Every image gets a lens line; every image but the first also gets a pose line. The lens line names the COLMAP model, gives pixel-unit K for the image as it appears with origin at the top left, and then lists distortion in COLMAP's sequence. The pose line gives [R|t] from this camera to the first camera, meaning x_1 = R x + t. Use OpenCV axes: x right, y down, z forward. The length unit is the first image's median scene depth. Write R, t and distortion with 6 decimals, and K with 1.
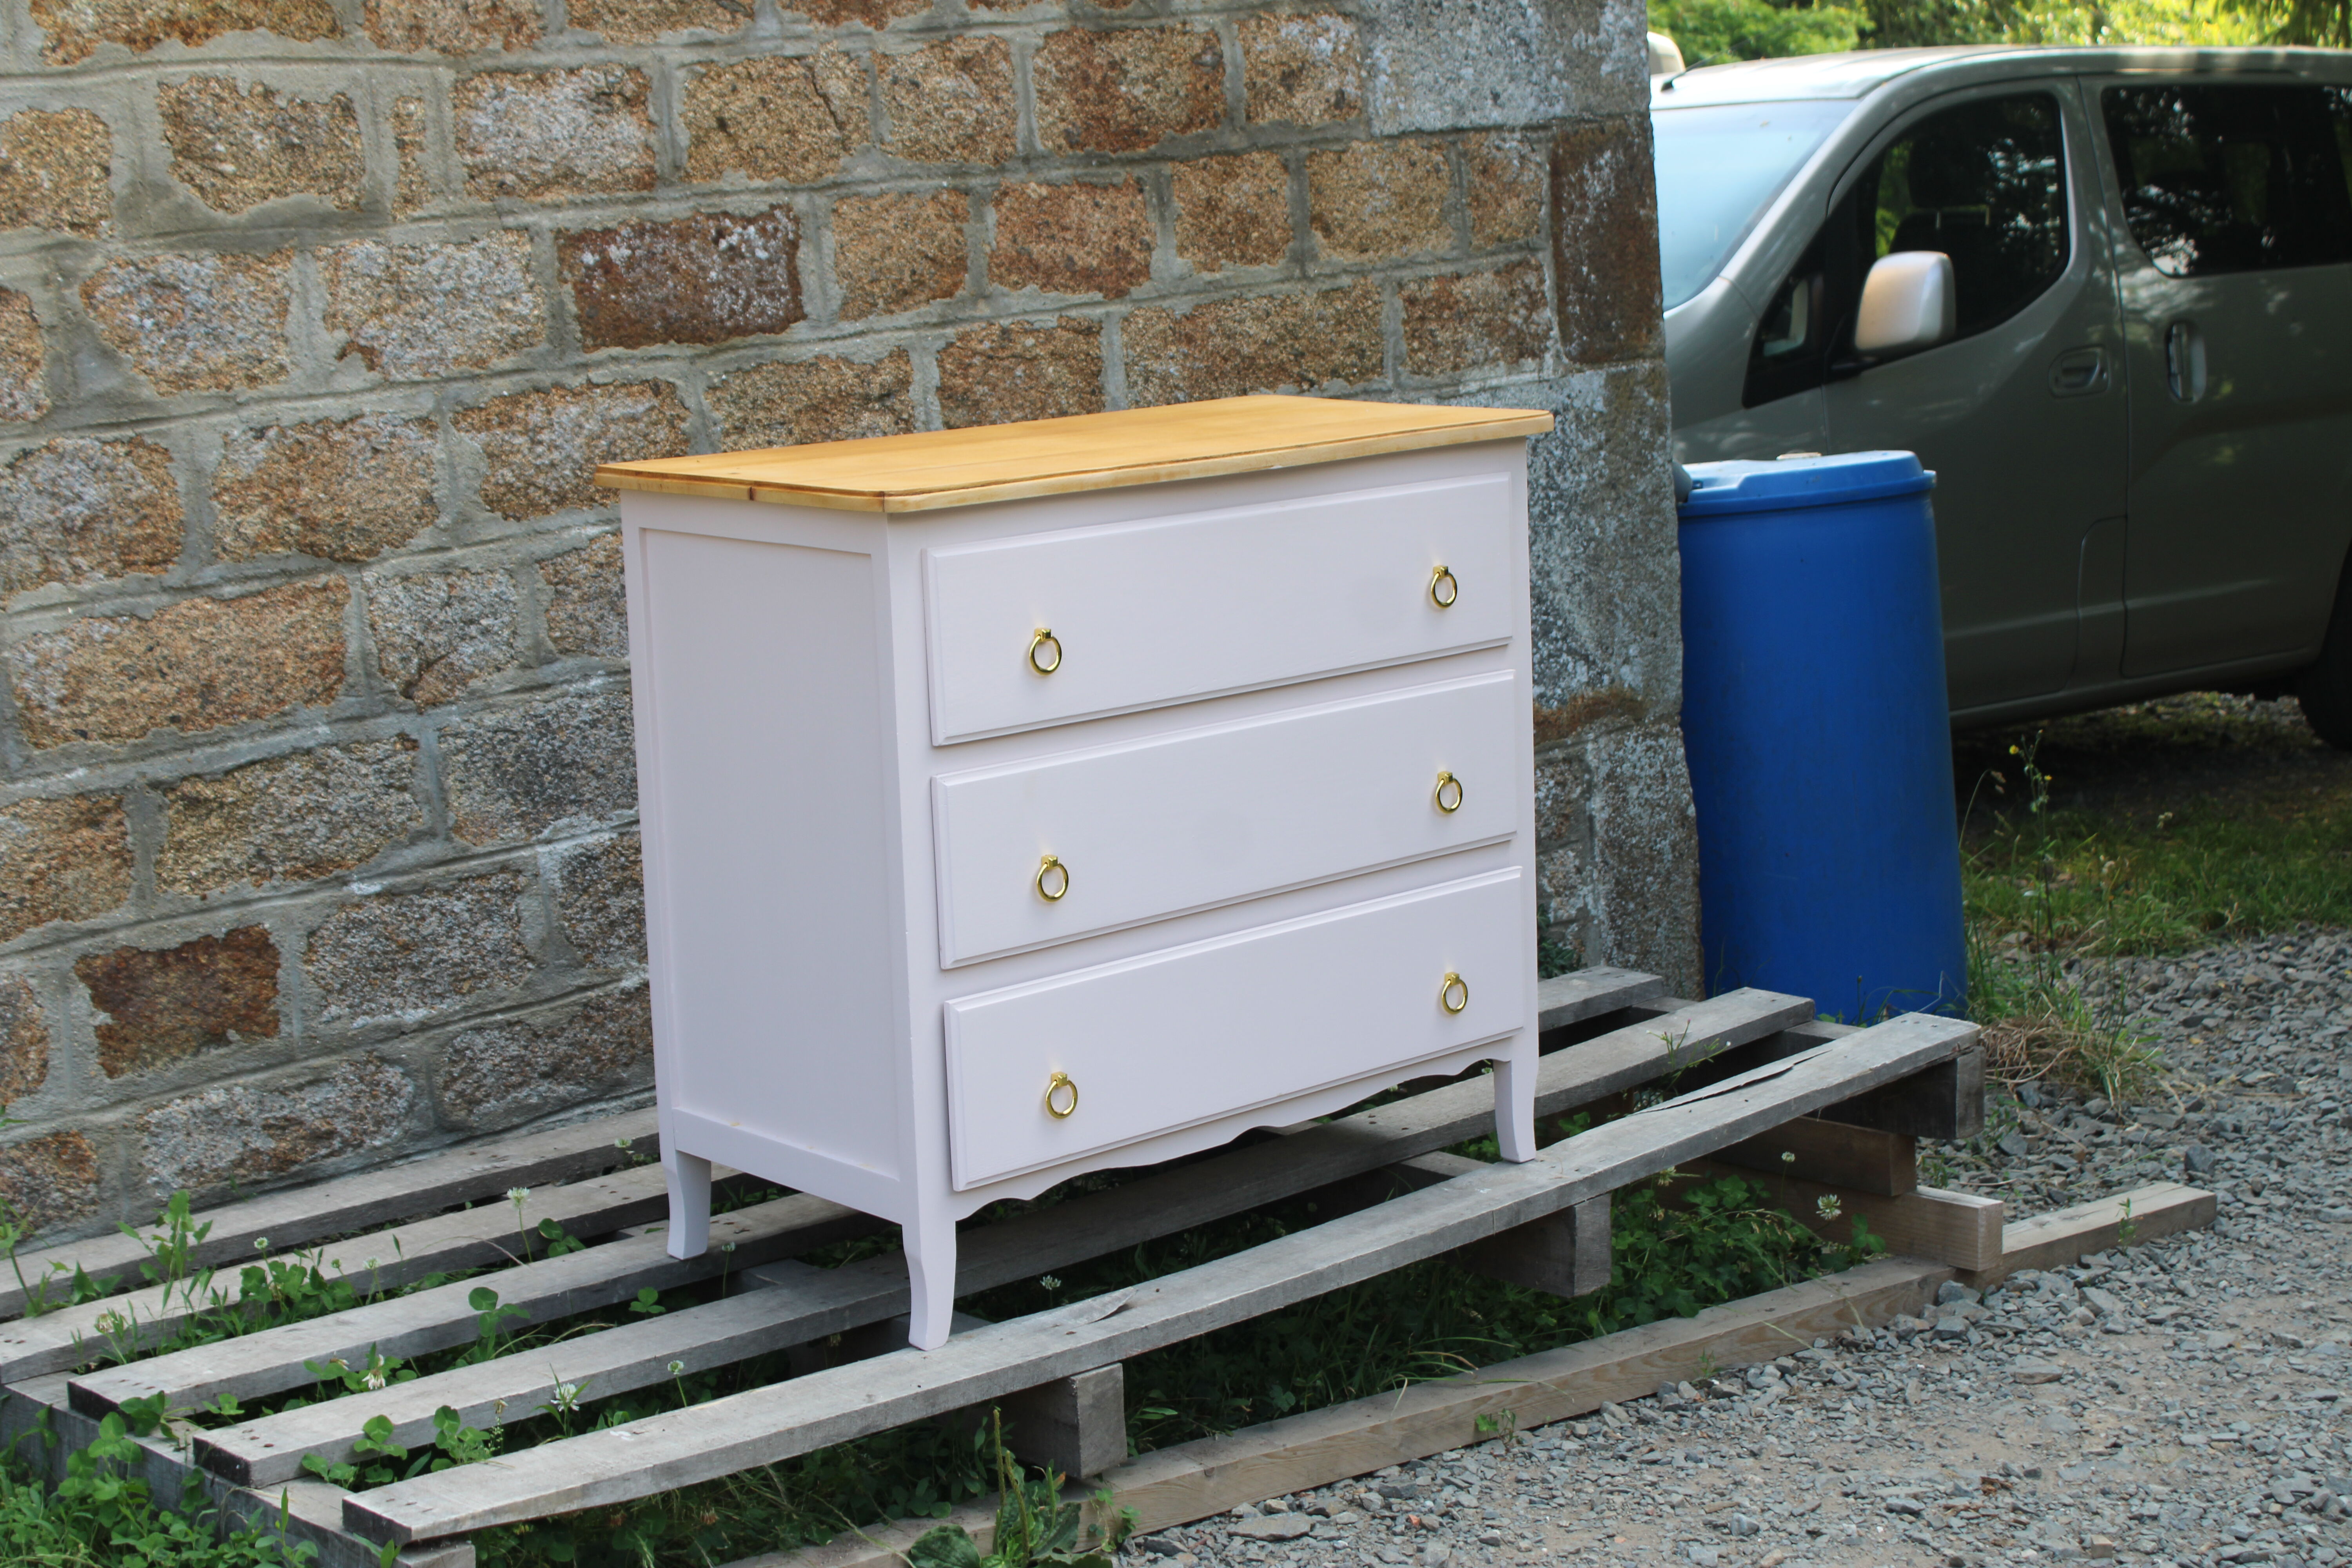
lens RADIAL K [[3628.6, 0, 1182.6], [0, 3628.6, 776.3], [0, 0, 1]] dist [-0.011198, 0.045198]
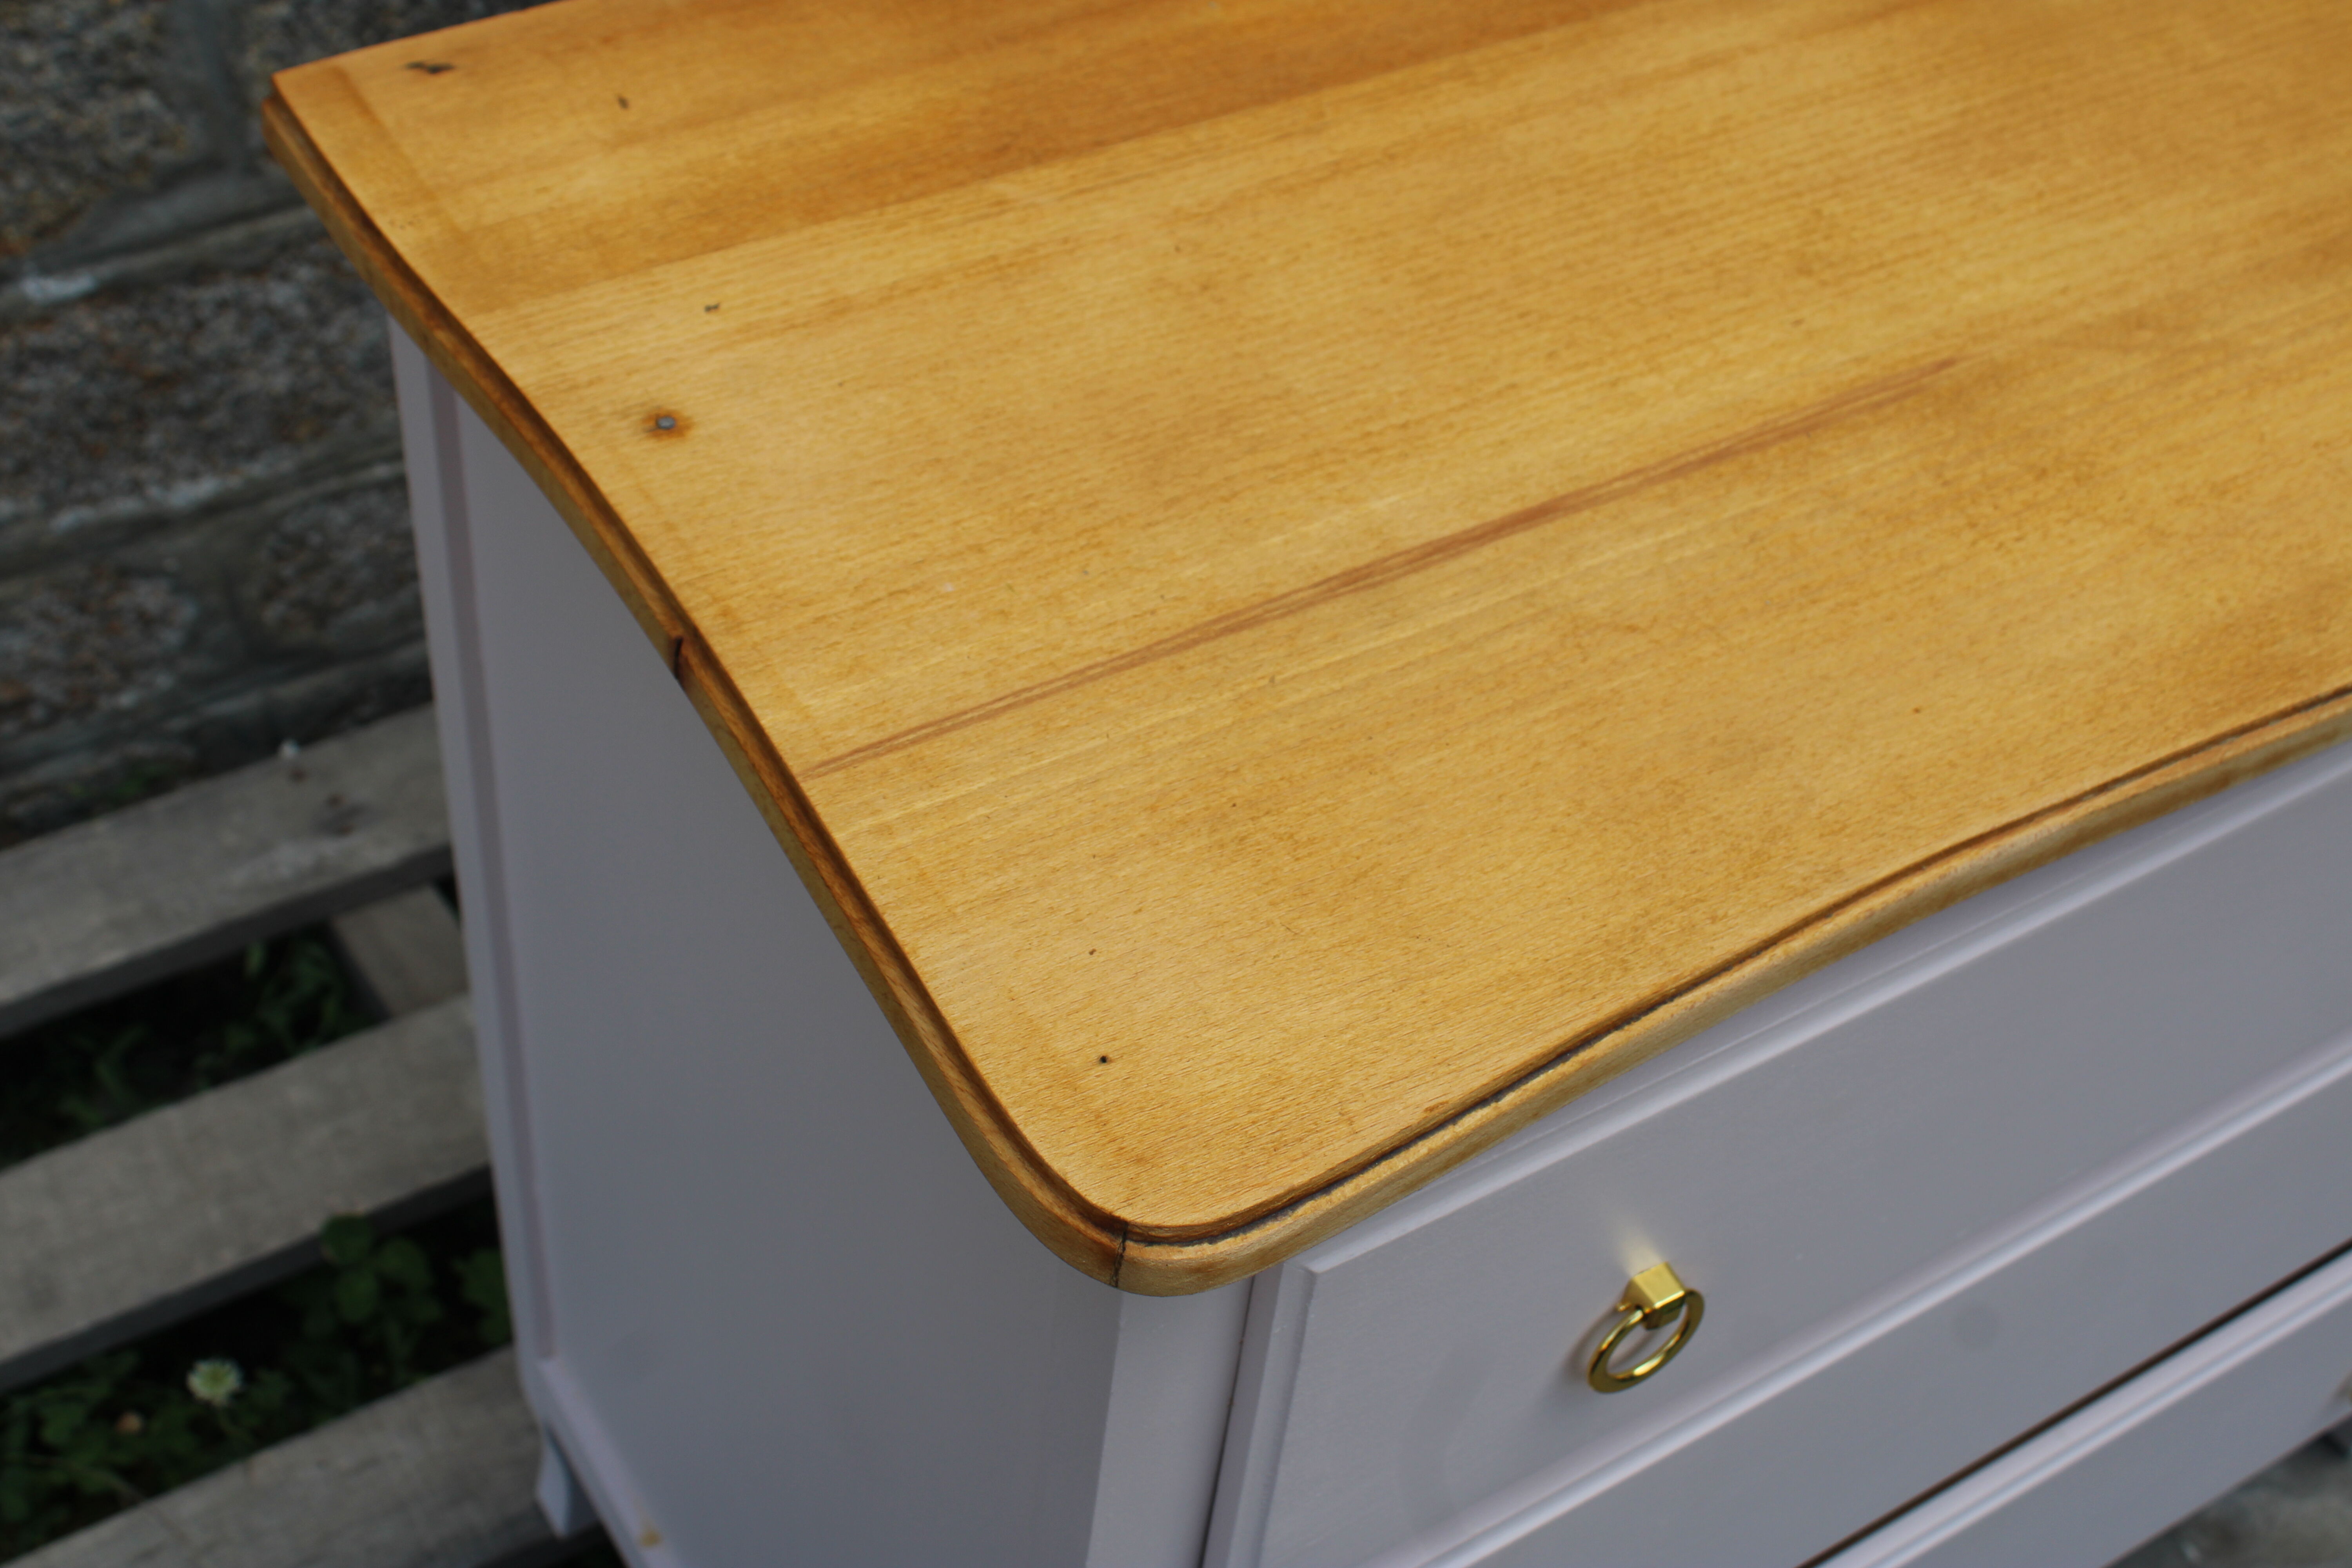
lens RADIAL K [[3027.7, 0, 1174.5], [0, 3027.7, 820.7], [0, 0, 1]] dist [-0.051034, 0.046261]
pose [[0.976625, 0.213598, -0.024074, -0.062953], [-0.156559, 0.783593, 0.601225, -0.164755], [0.147284, -0.583403, 0.798717, 0.669585]]
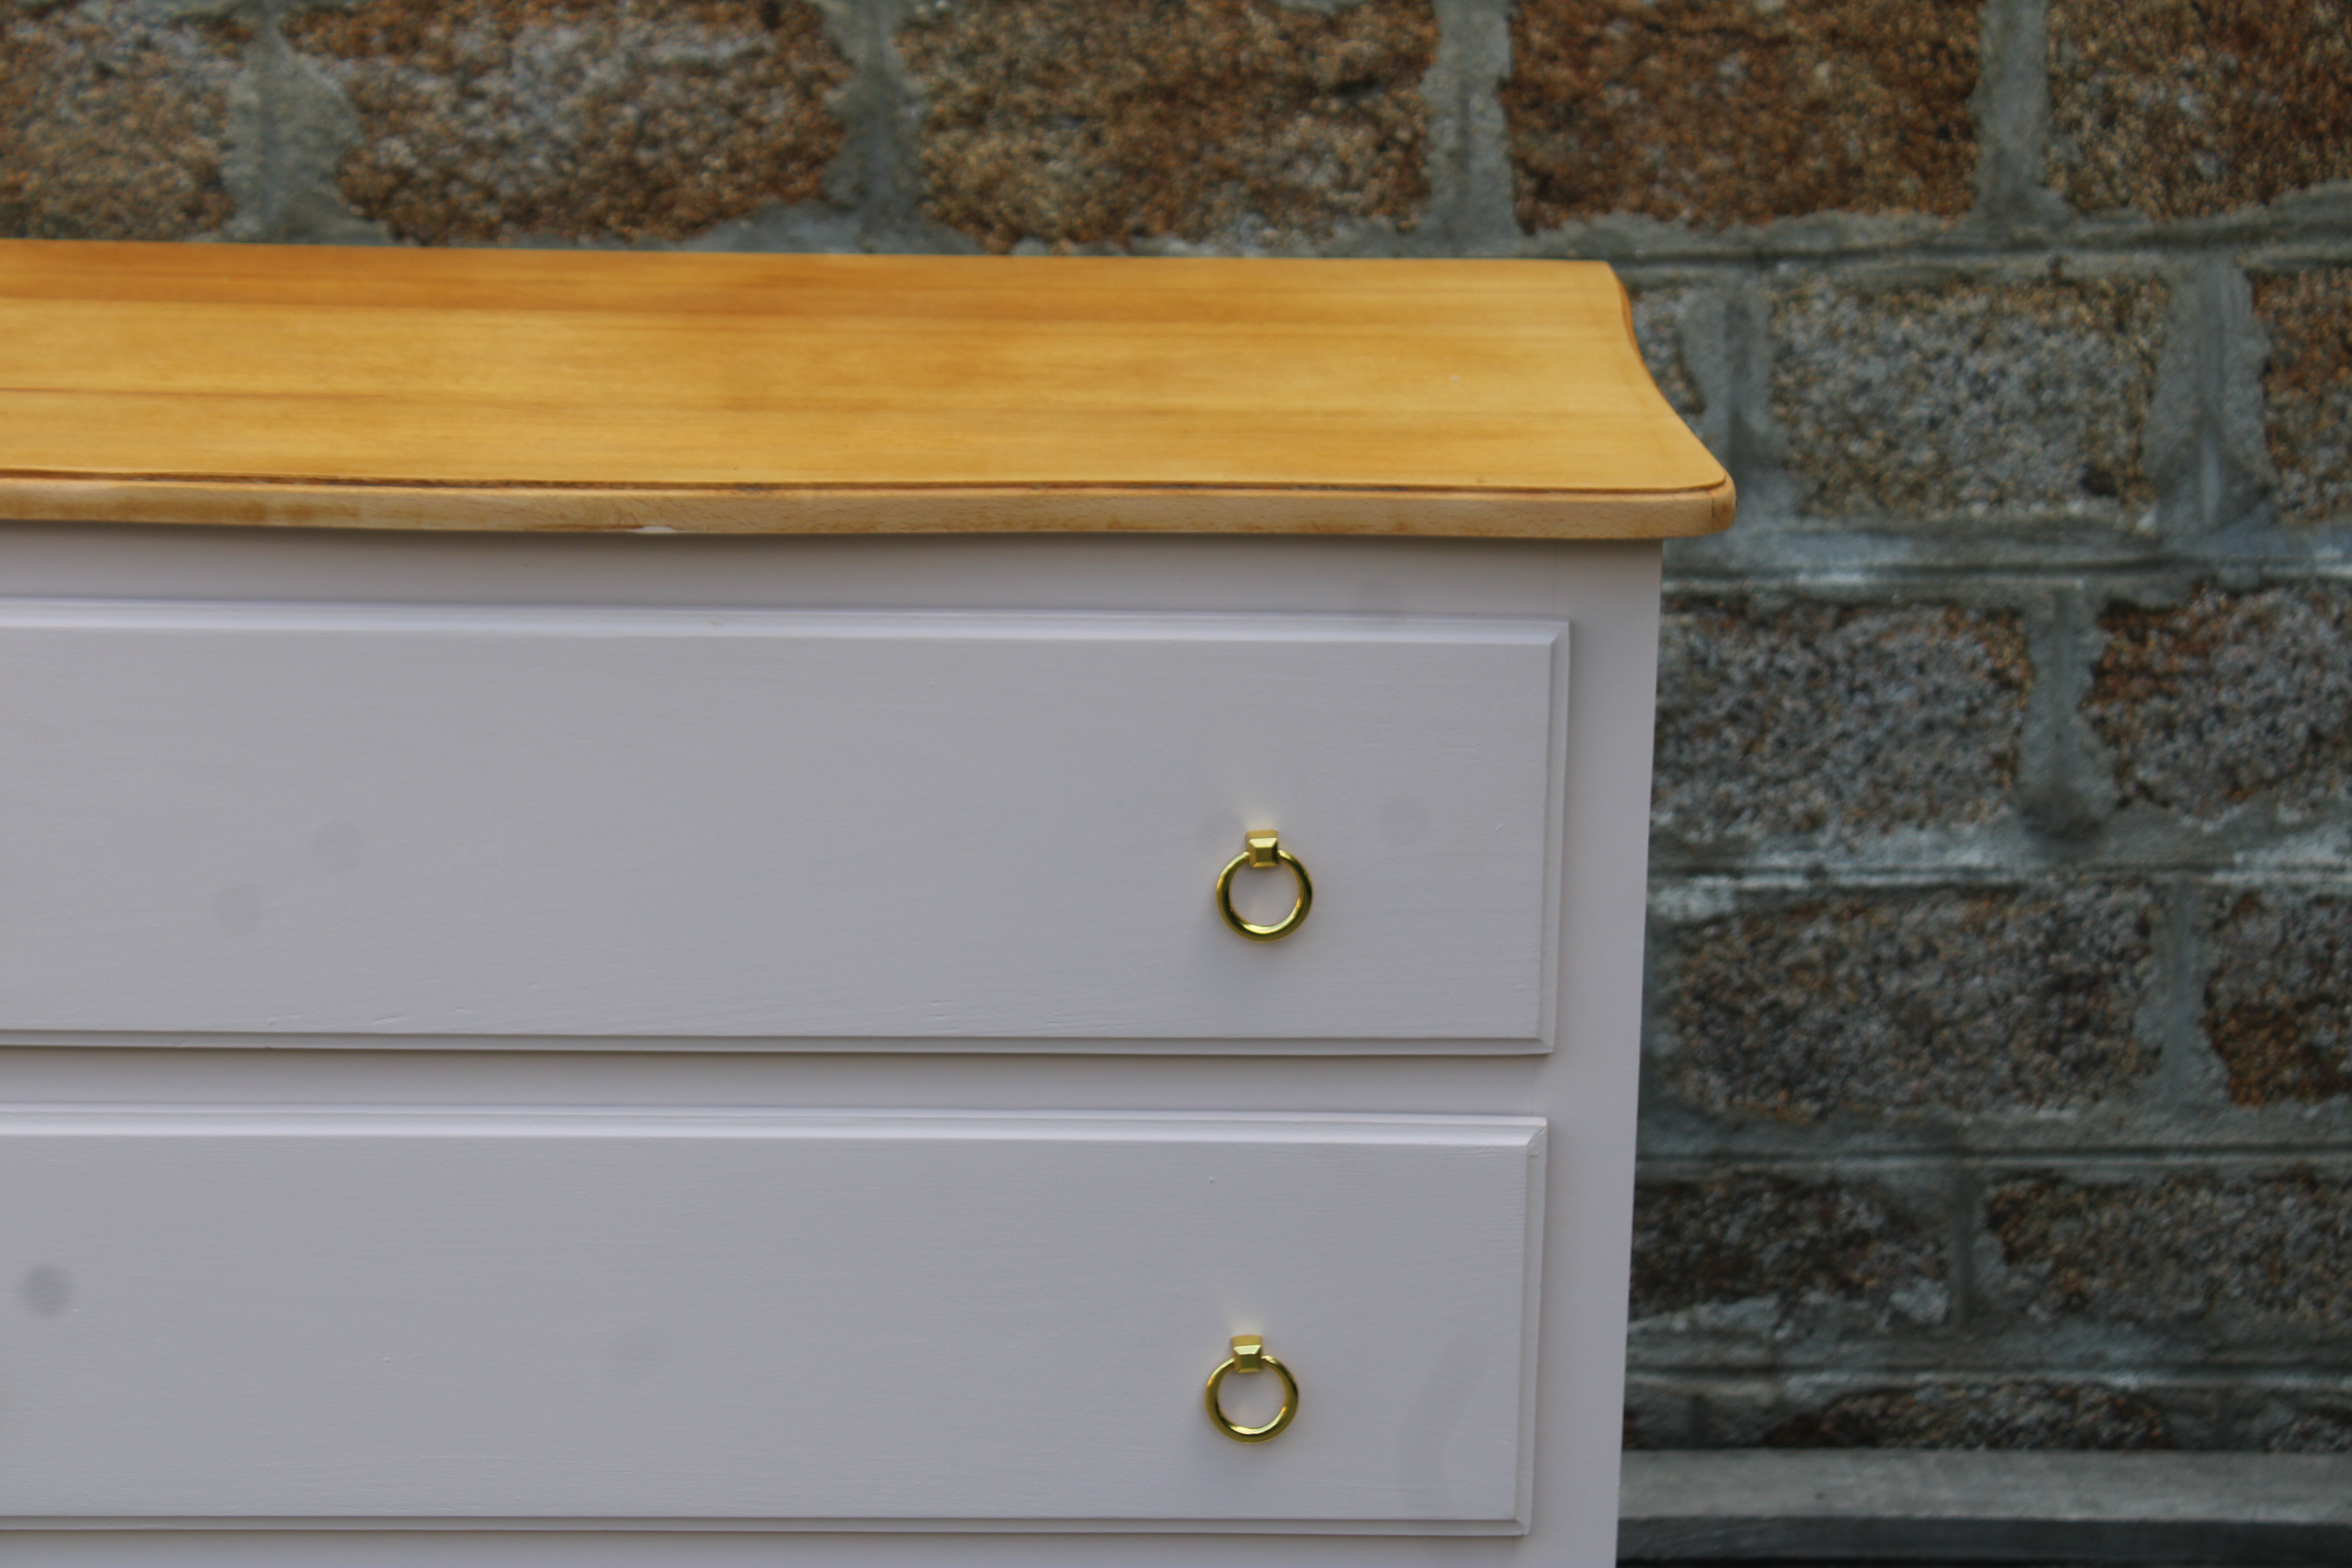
lens RADIAL K [[5563.8, 0, 1176.0], [0, 5563.8, 784.0], [0, 0, 1]] dist [0.090551, 0.035732]
pose [[0.758397, 0.230080, -0.609834, 0.379573], [-0.164009, 0.972884, 0.163089, -0.141414], [0.630821, -0.023668, 0.775567, 0.477723]]
